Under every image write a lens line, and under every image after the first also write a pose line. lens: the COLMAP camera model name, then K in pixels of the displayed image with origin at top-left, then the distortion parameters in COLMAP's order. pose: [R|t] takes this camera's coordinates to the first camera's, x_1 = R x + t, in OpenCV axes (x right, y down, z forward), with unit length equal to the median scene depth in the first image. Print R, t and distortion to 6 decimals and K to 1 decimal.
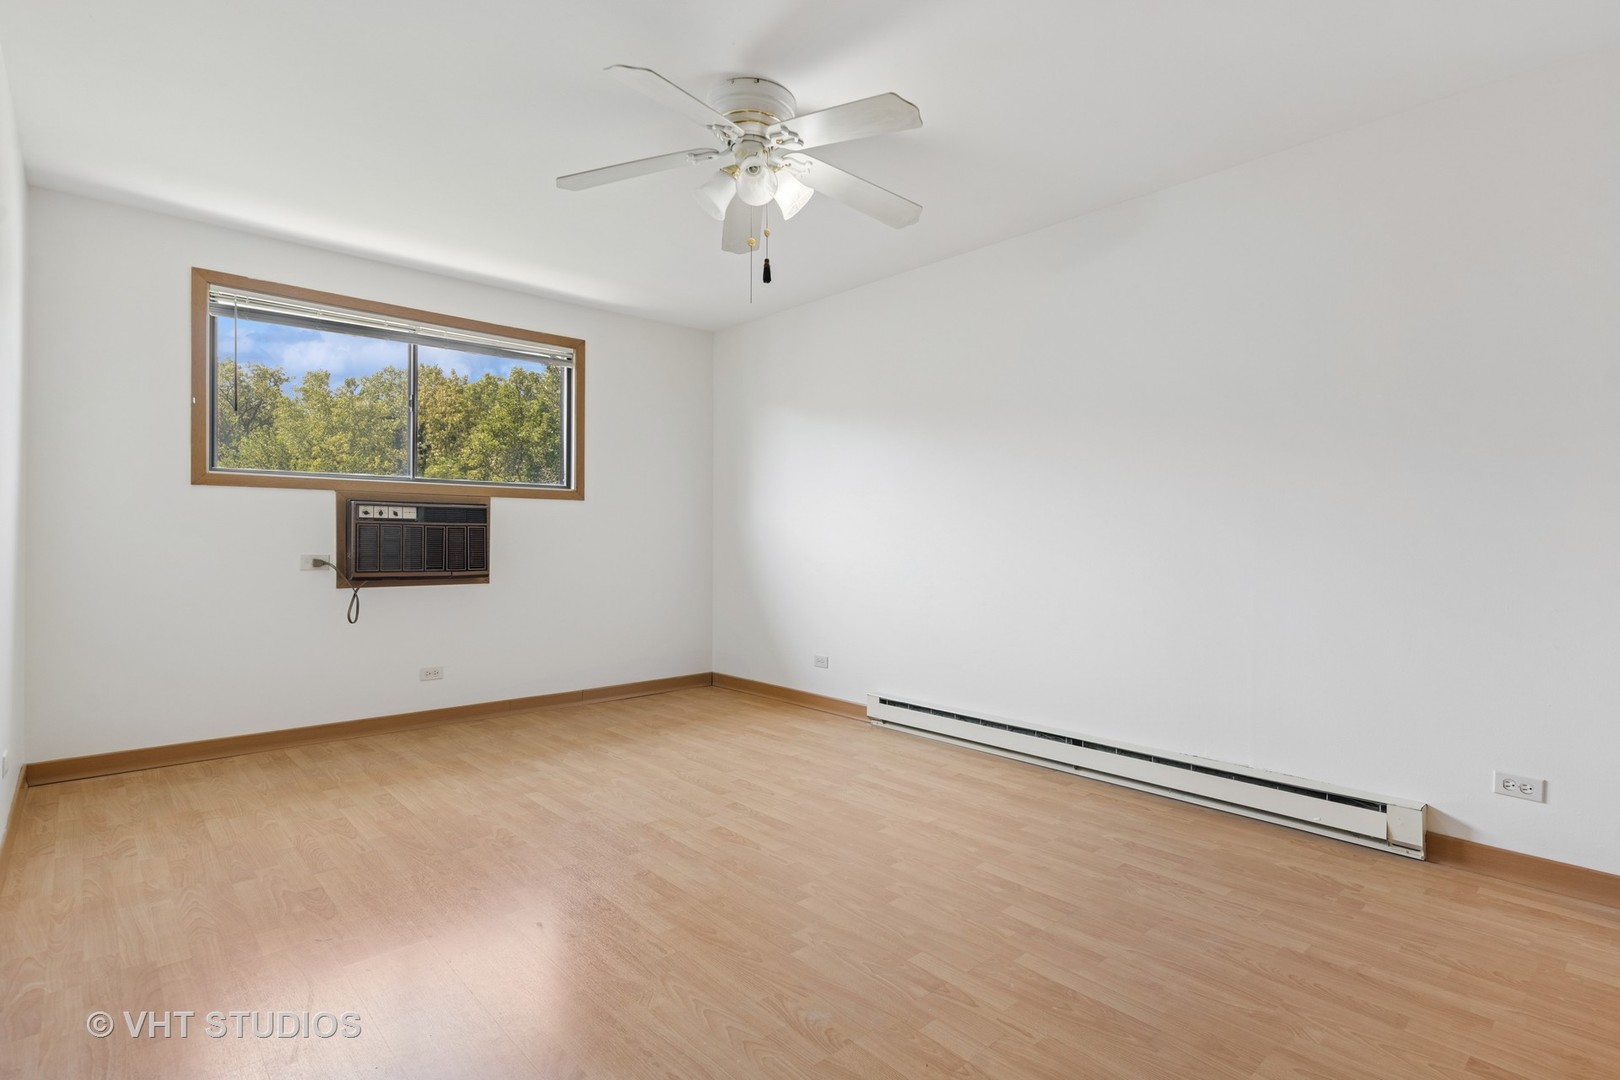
lens RADIAL K [[790.7, 0, 810.0], [0, 790.7, 540.0], [0, 0, 1]] dist [-0.000514, -0.000292]
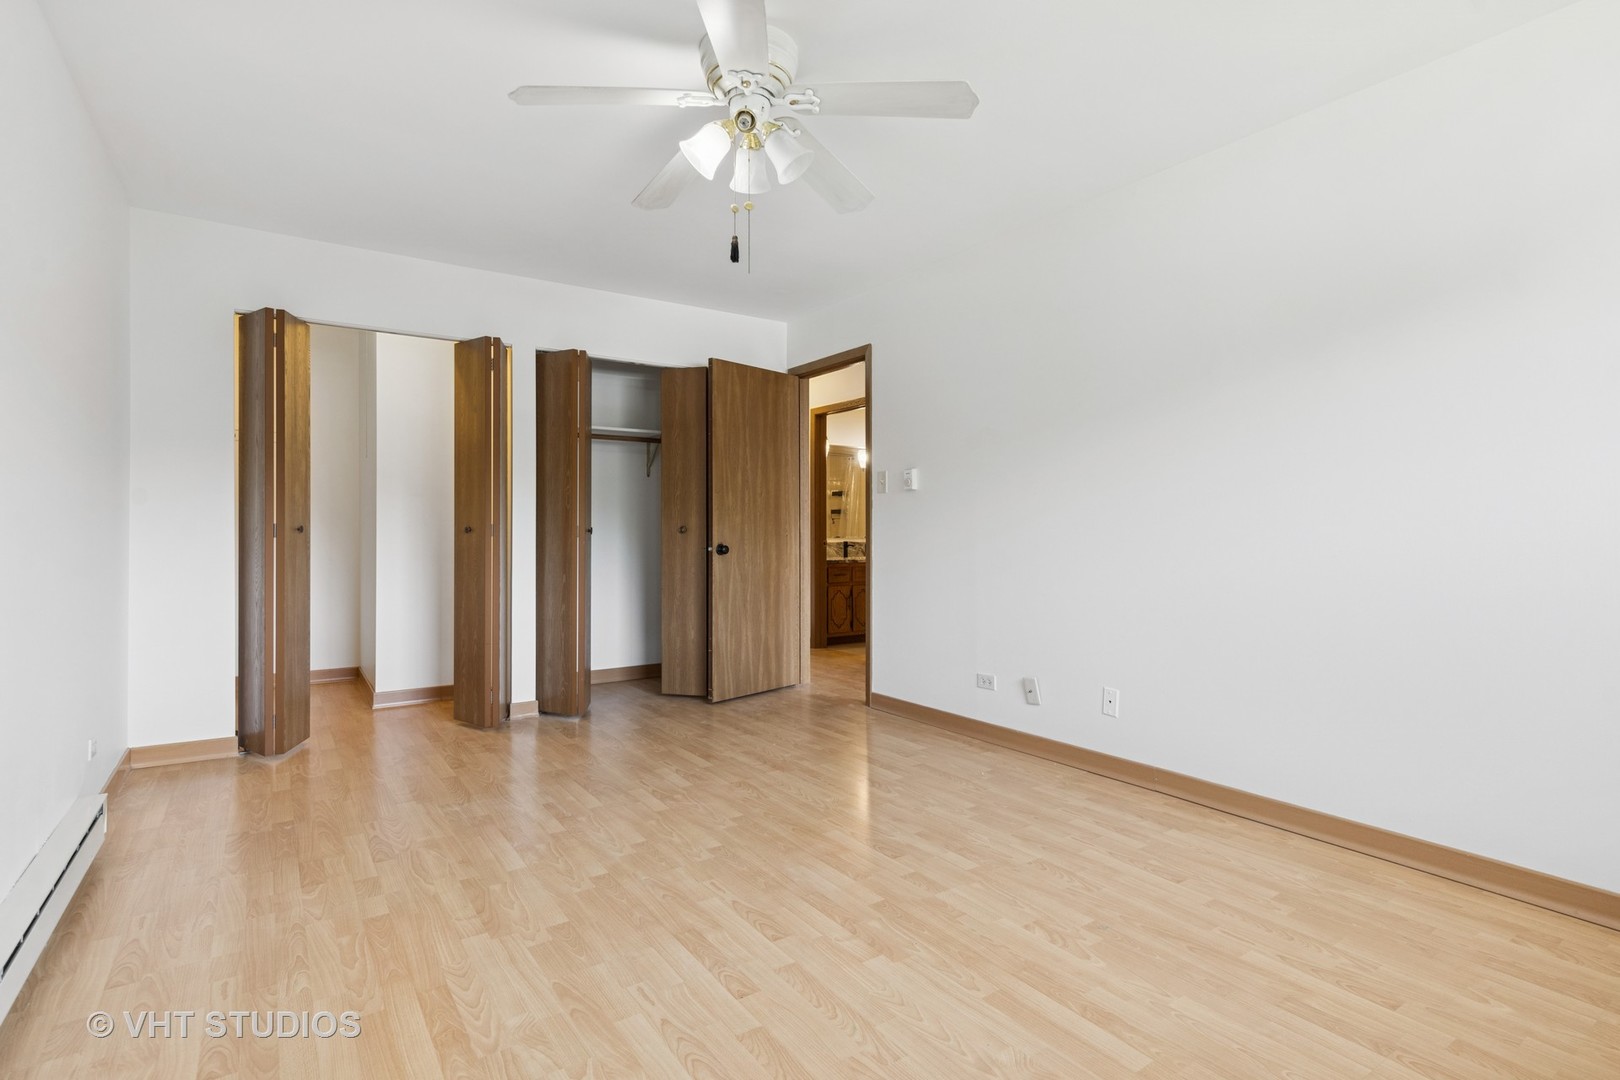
lens RADIAL K [[790.7, 0, 810.0], [0, 790.7, 540.0], [0, 0, 1]] dist [-0.000514, -0.000292]
pose [[-0.990292, -0.007423, 0.138804, -0.262101], [-0.004417, 0.999749, 0.021957, -0.014880], [-0.138932, 0.021131, -0.990076, 1.832982]]
